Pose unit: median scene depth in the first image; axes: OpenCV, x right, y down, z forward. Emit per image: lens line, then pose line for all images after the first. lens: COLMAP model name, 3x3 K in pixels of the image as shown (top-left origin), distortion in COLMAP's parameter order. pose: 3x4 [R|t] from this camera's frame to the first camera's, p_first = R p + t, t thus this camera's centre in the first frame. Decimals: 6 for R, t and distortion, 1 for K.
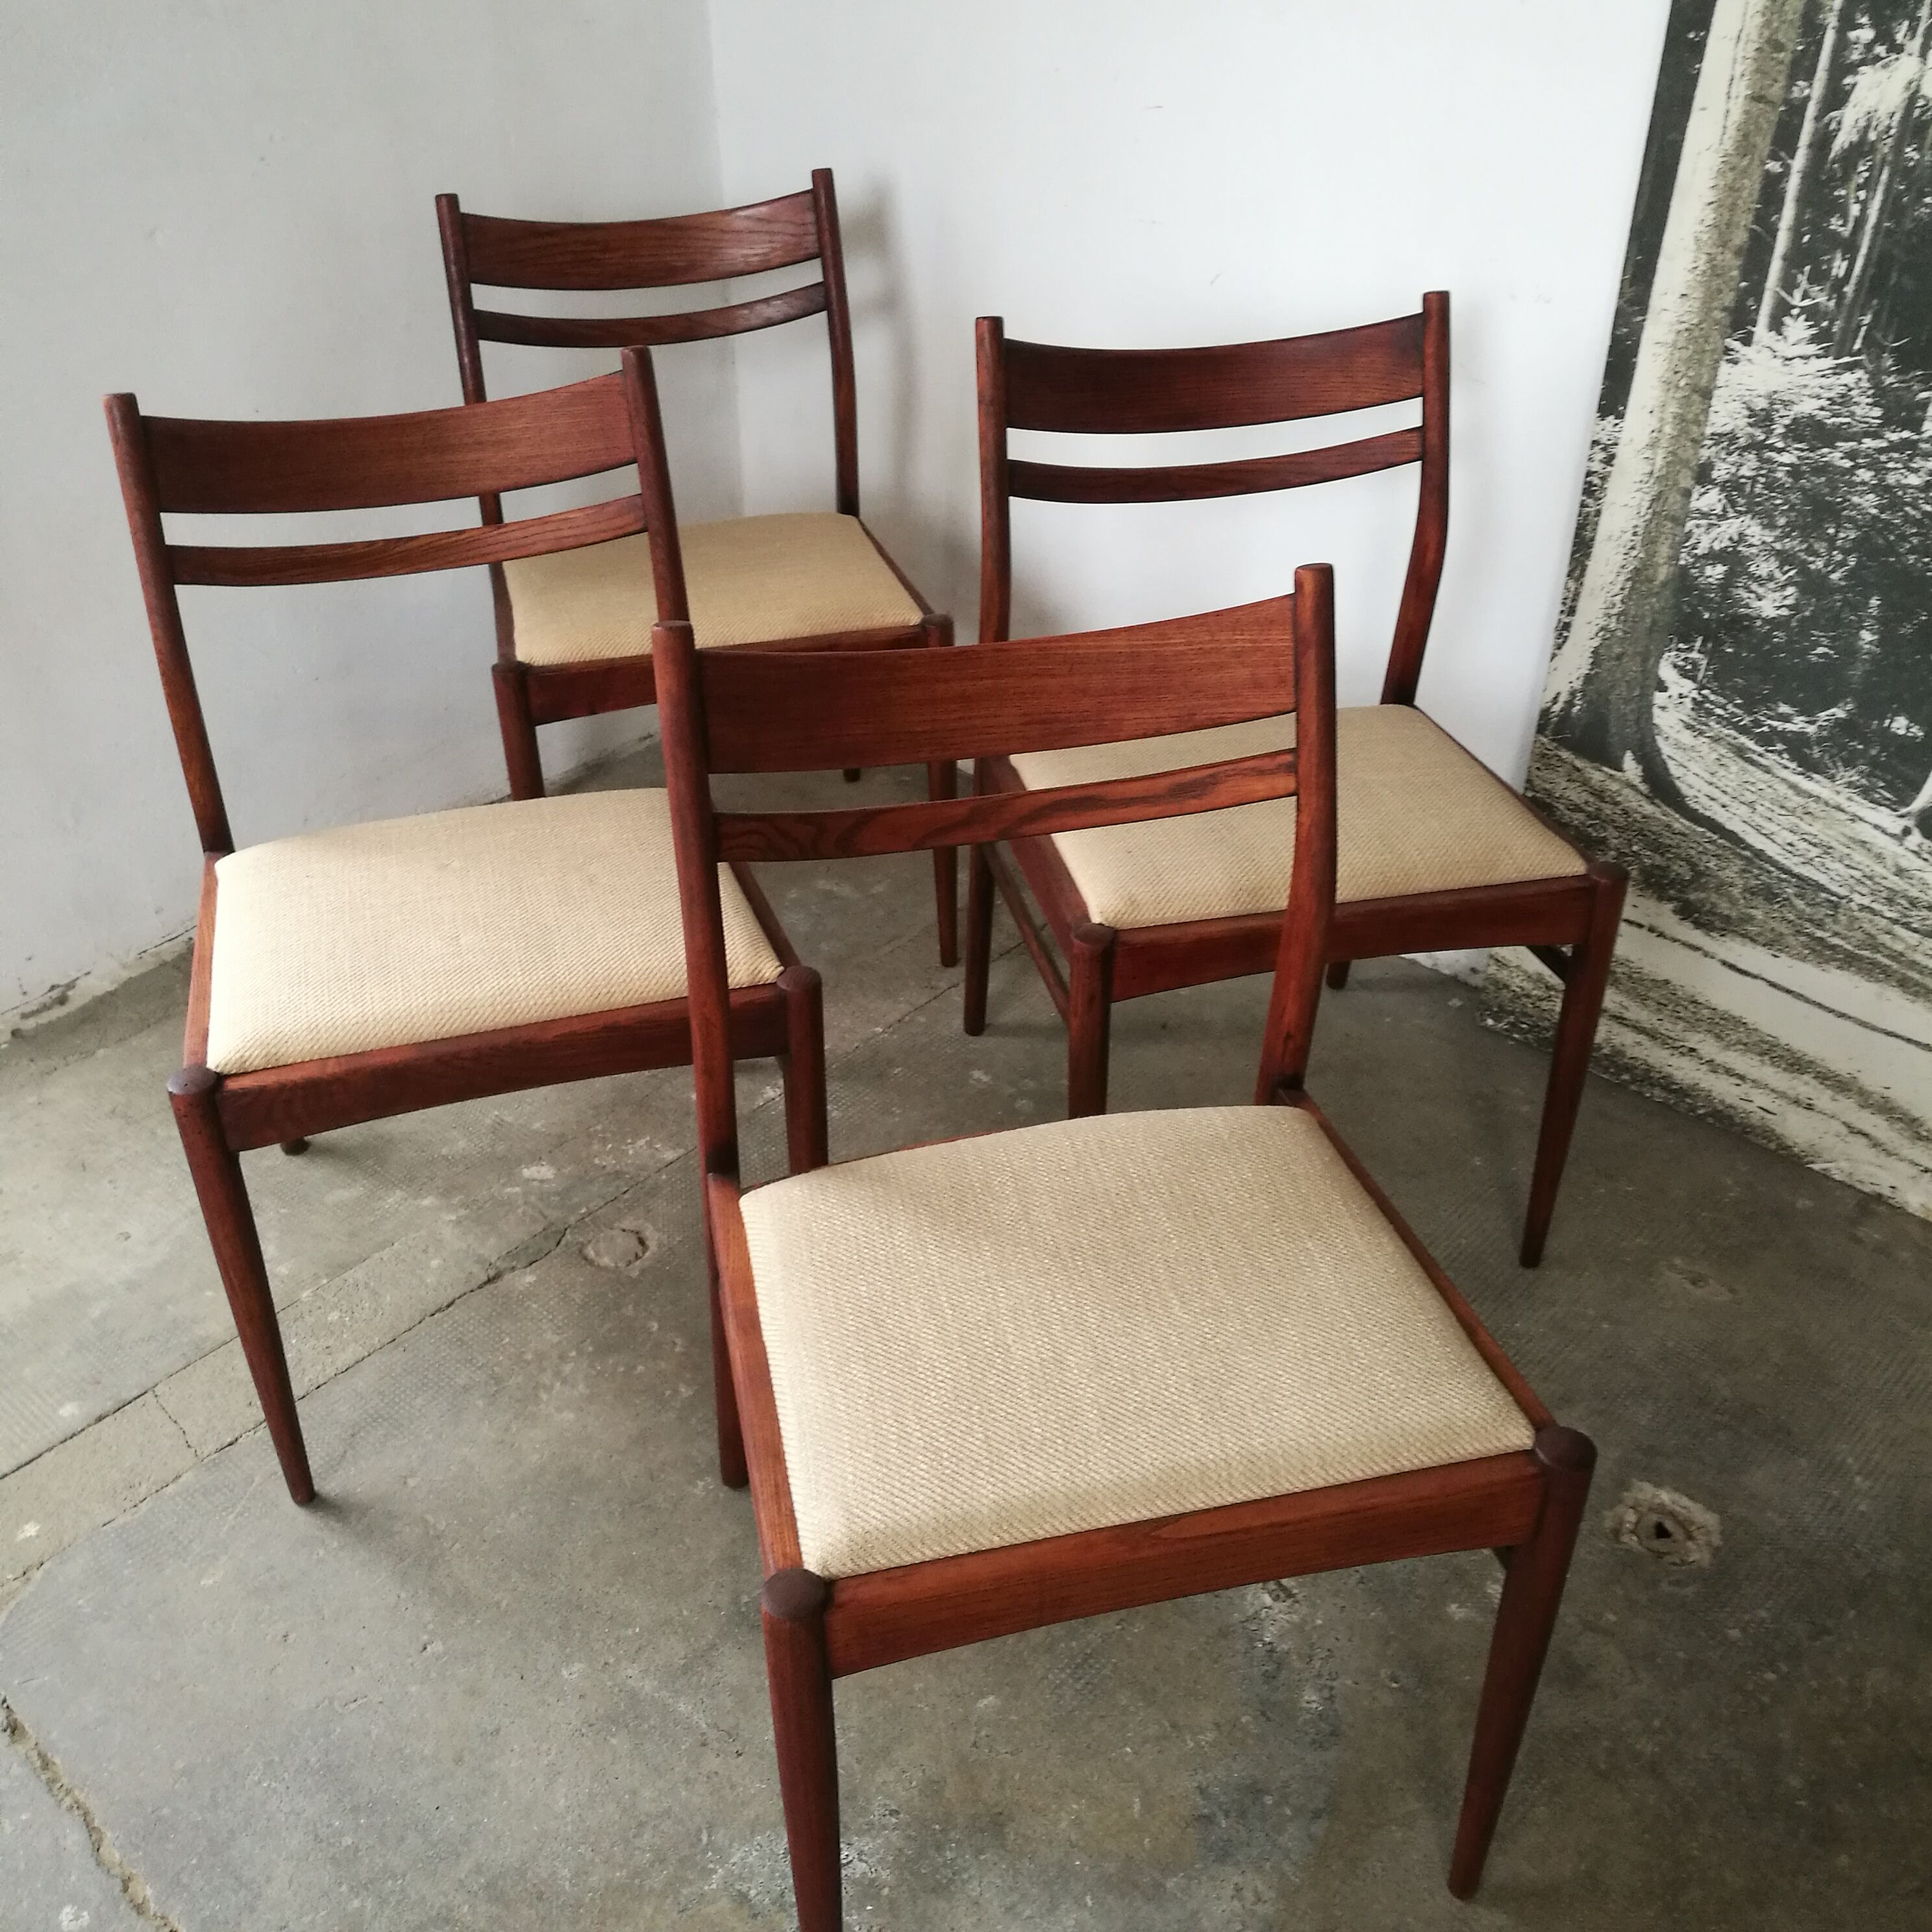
lens RADIAL K [[2007.2, 0, 985.8], [0, 2007.2, 969.3], [0, 0, 1]] dist [-0.107057, 0.164203]
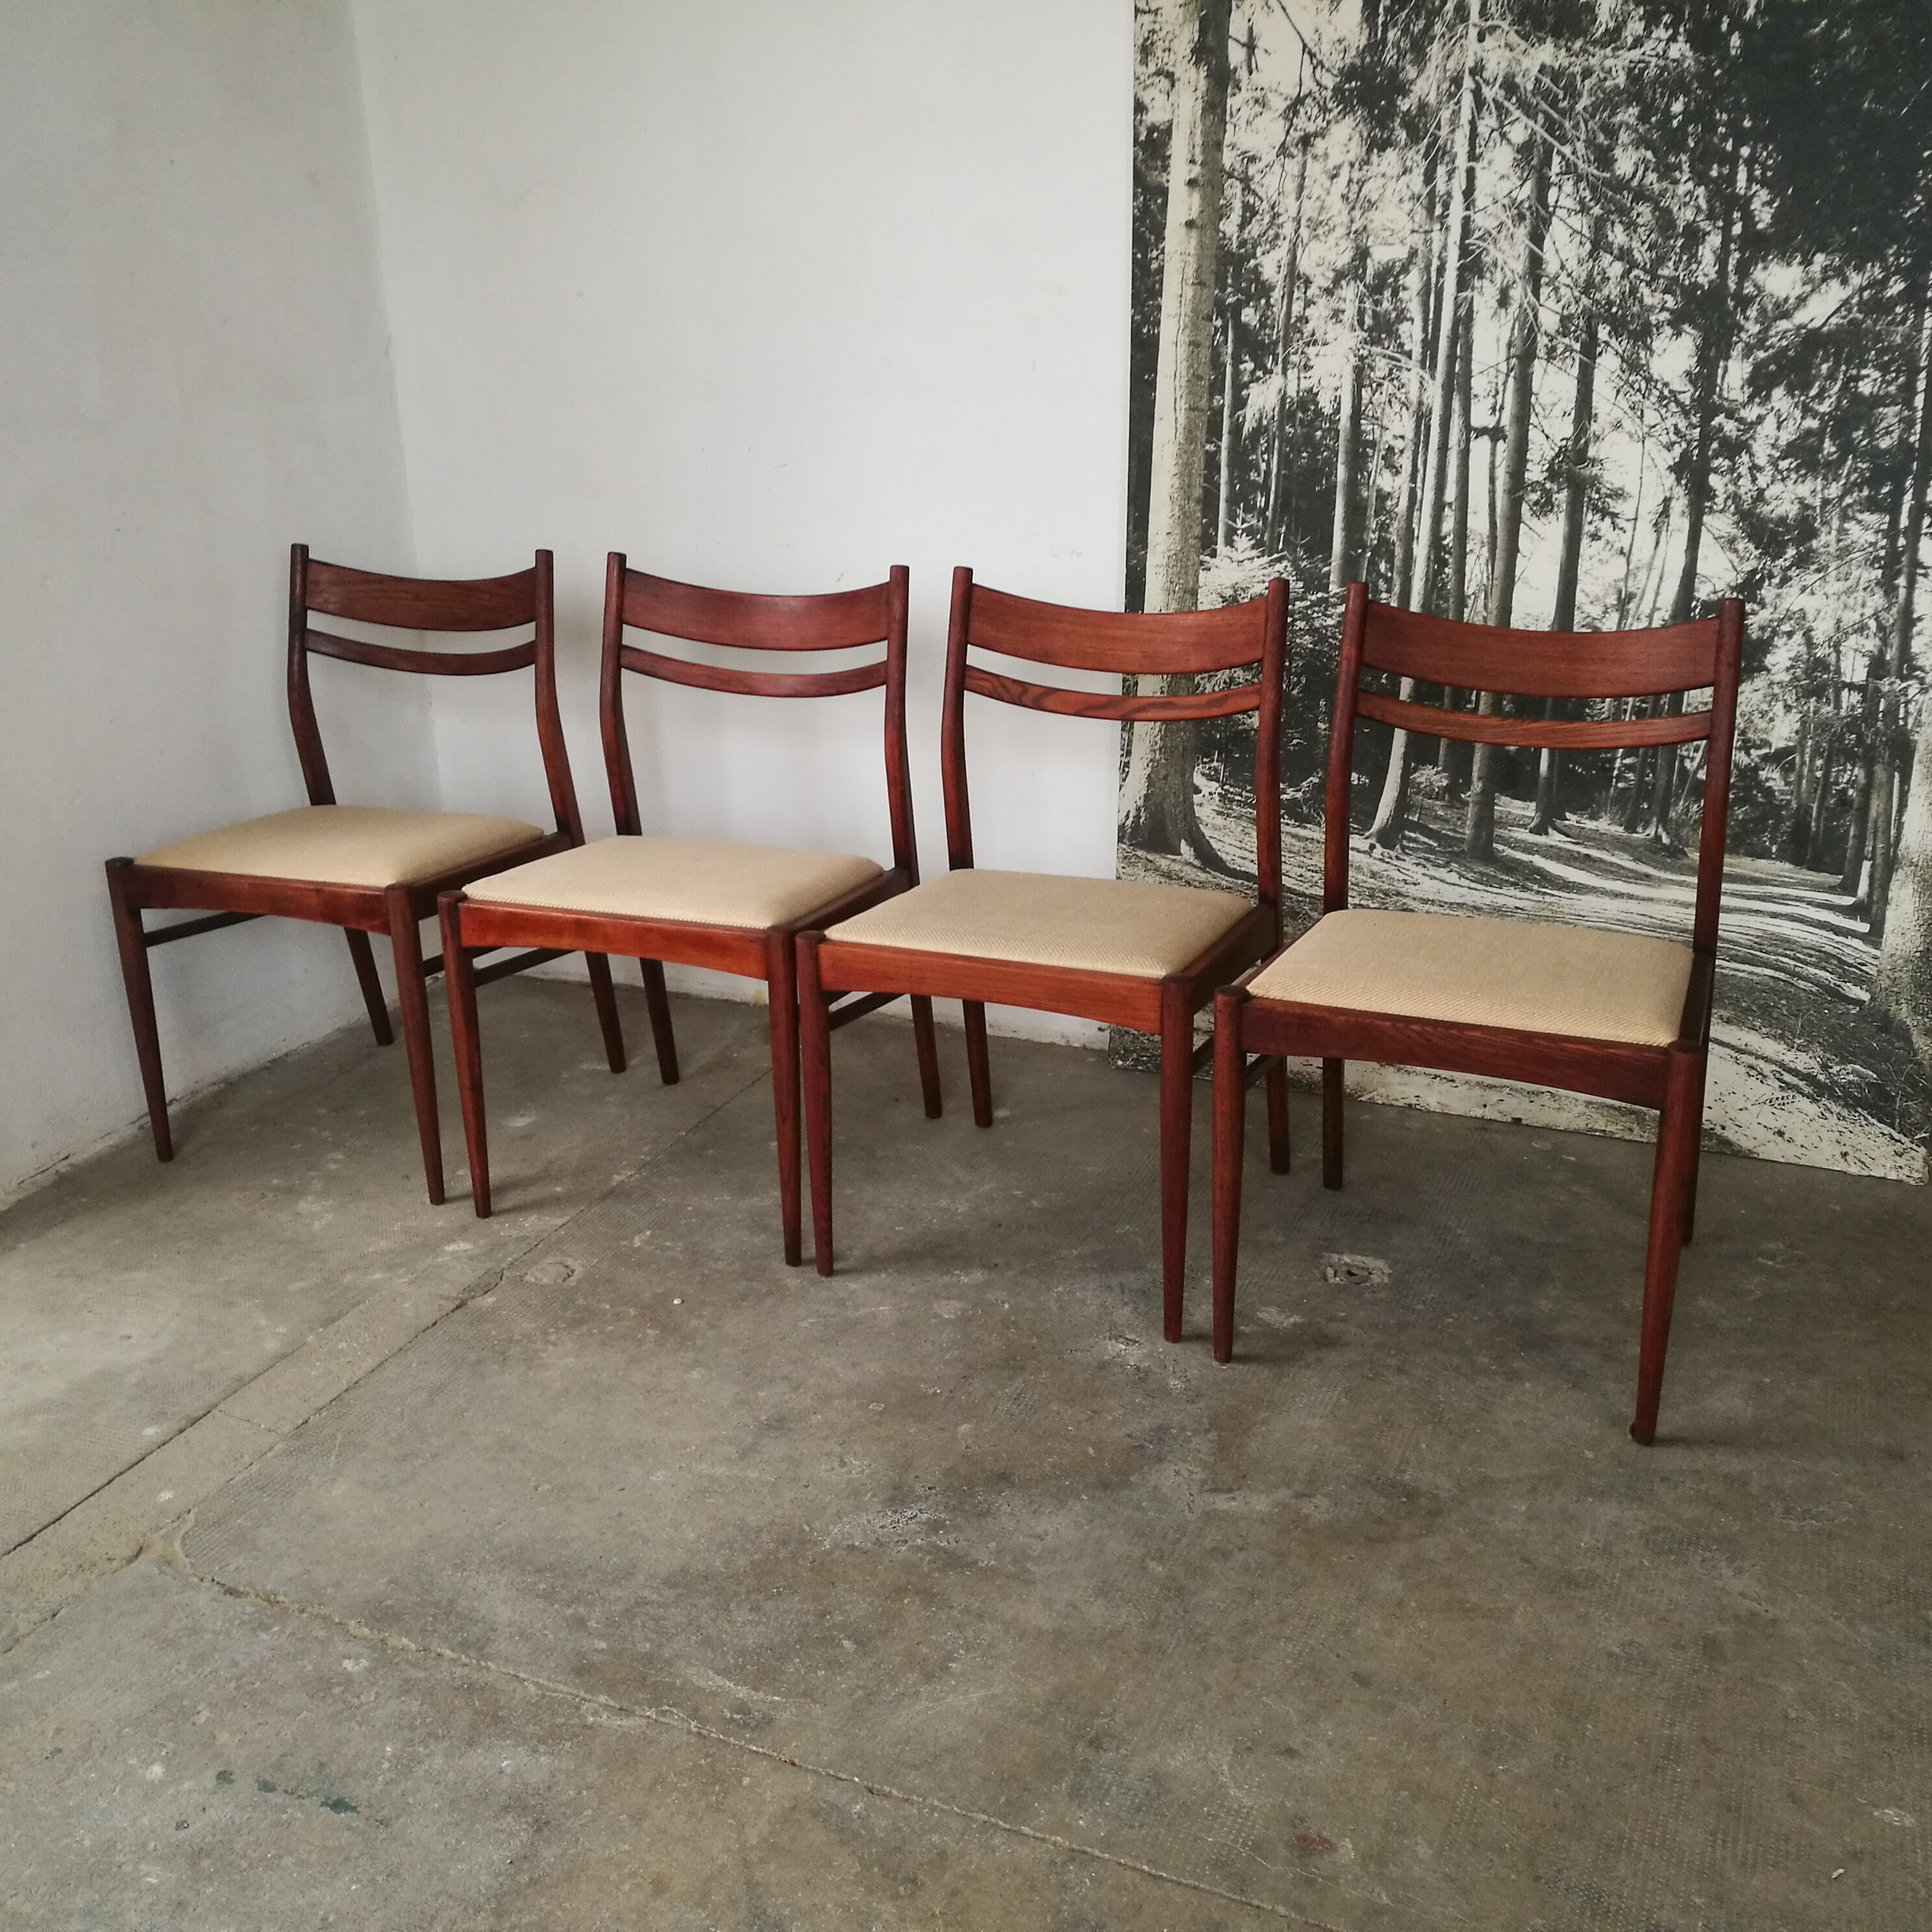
lens RADIAL K [[1917.0, 0, 963.1], [0, 1917.0, 955.9], [0, 0, 1]] dist [0.106911, -0.373570]
pose [[0.945729, -0.117832, 0.302841, -0.294952], [0.192376, 0.954100, -0.229530, 0.290008], [-0.261895, 0.275332, 0.924988, -0.274637]]
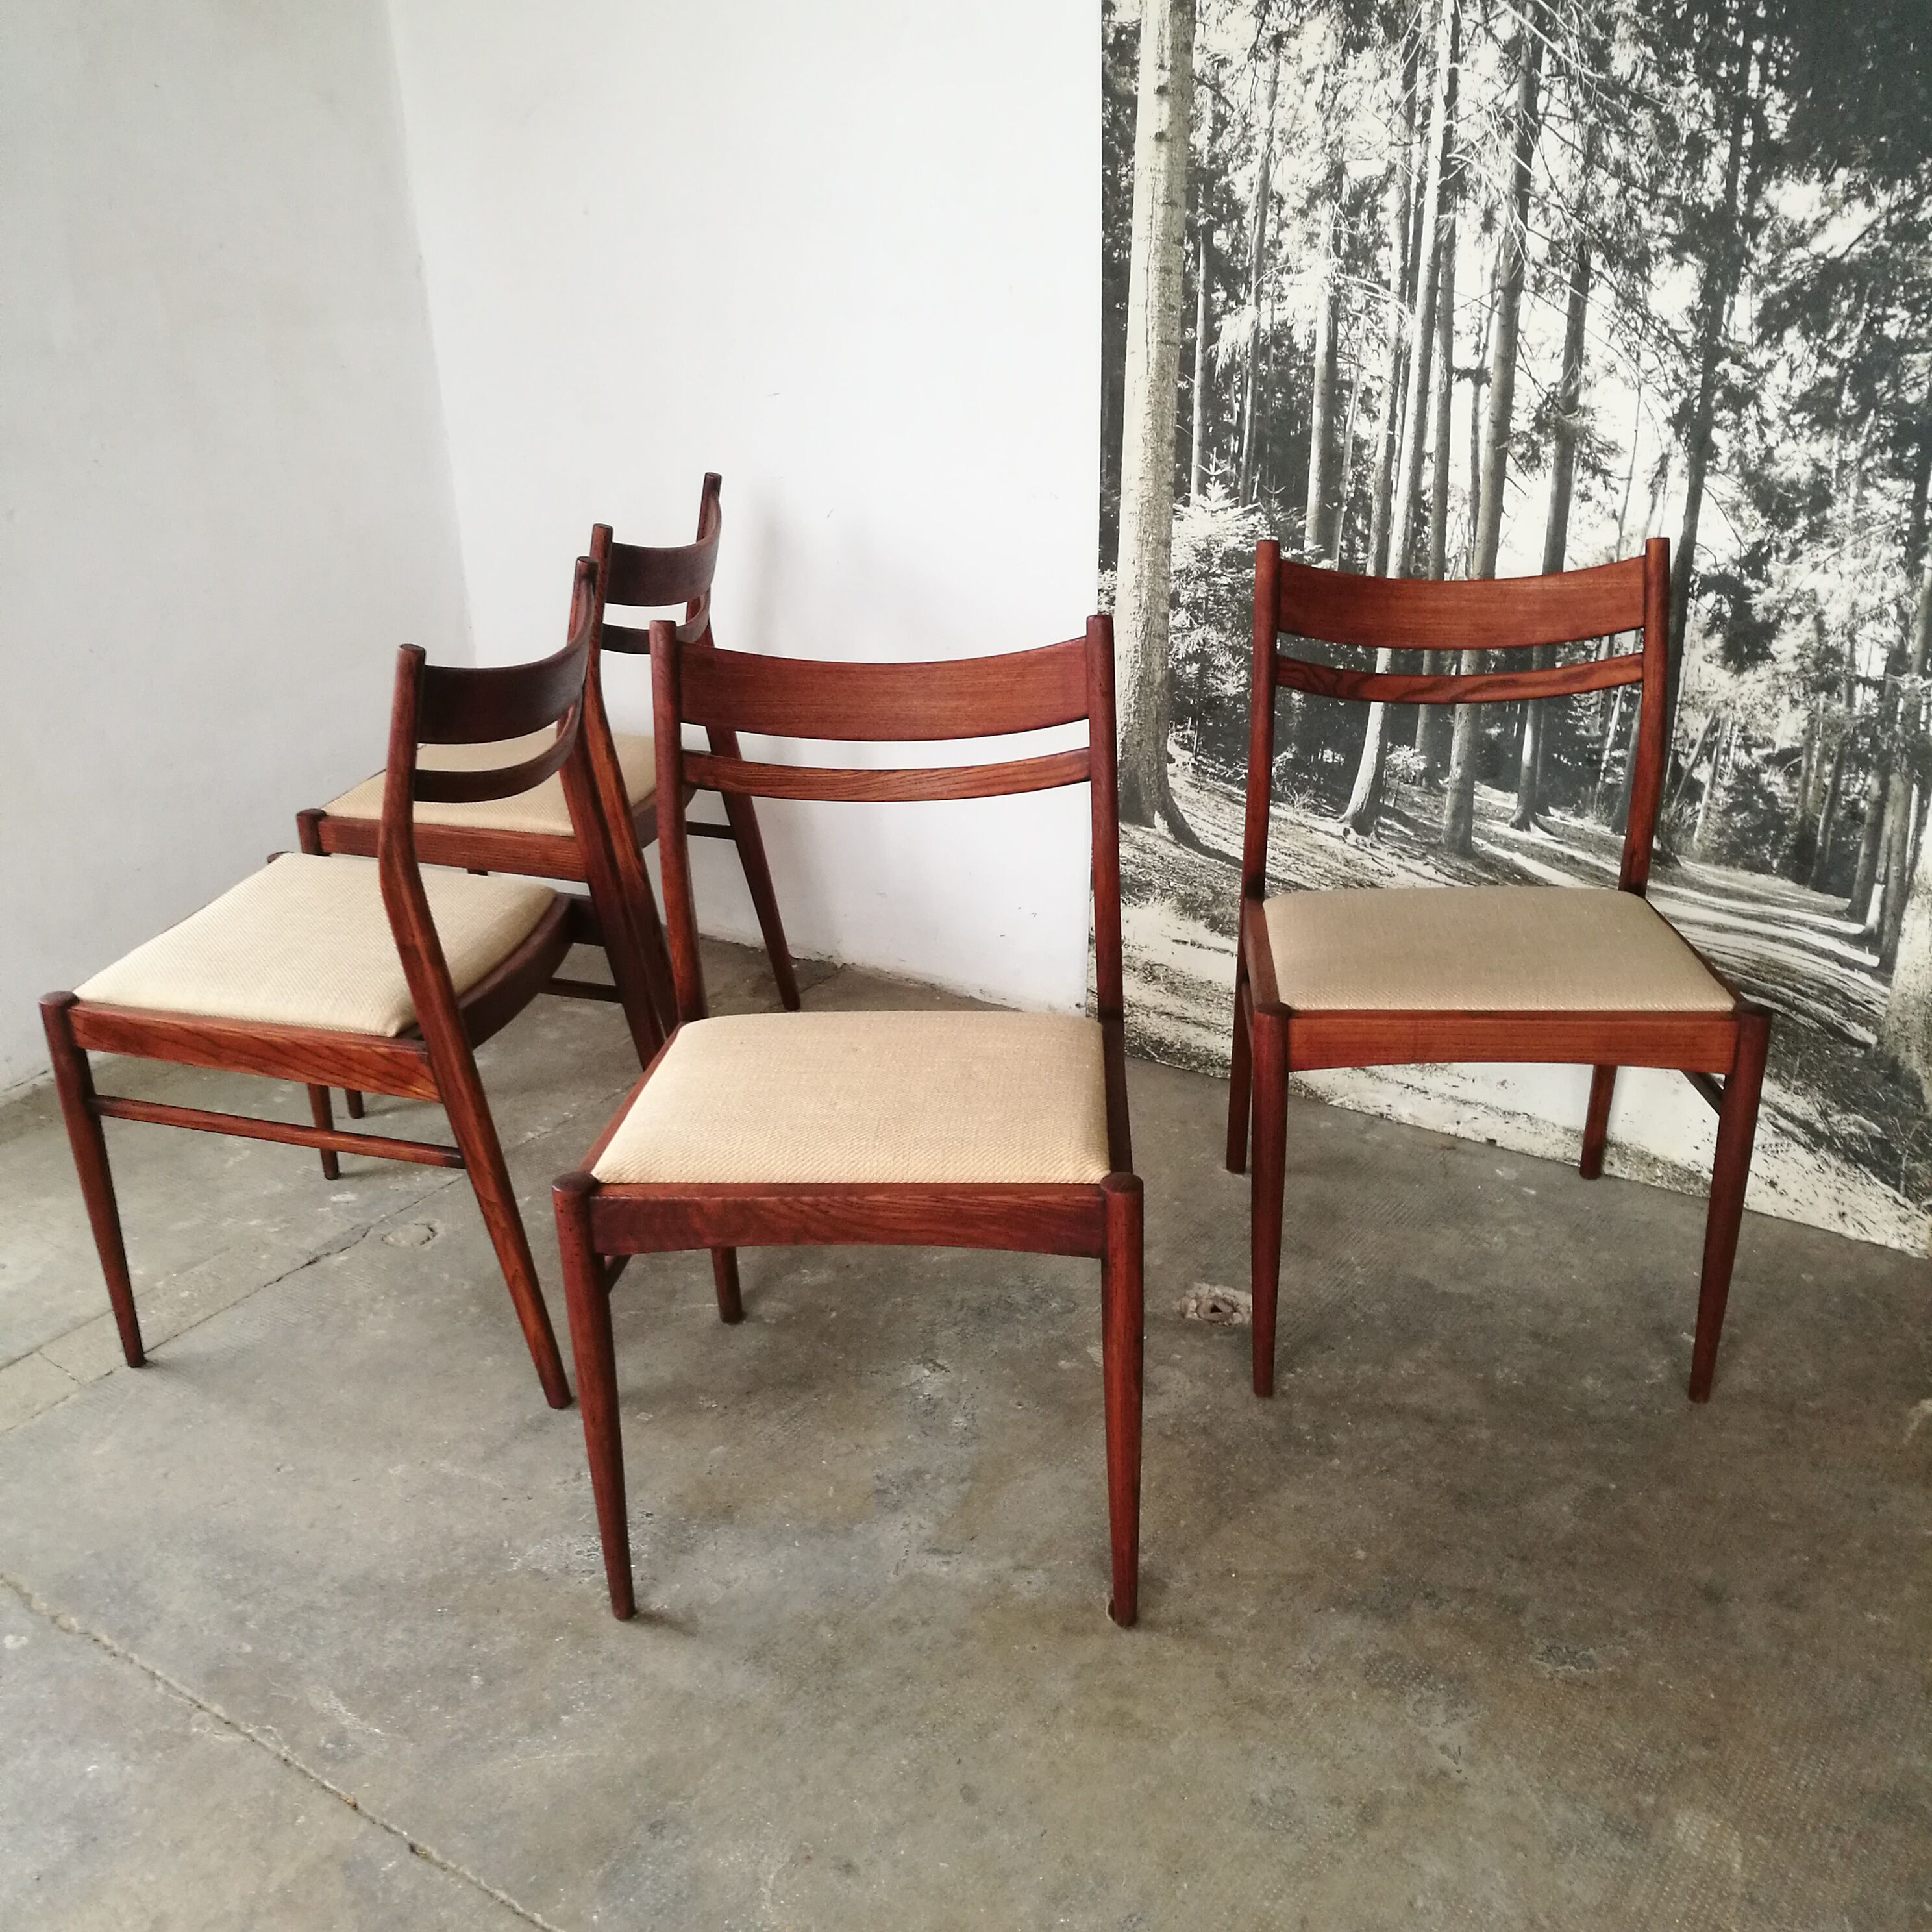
lens RADIAL K [[1924.3, 0, 966.0], [0, 1924.3, 966.0], [0, 0, 1]] dist [0.066548, -0.248022]
pose [[0.989599, -0.078359, 0.120636, 0.027446], [0.100862, 0.975904, -0.193490, 0.256483], [-0.102568, 0.203645, 0.973657, -0.277191]]
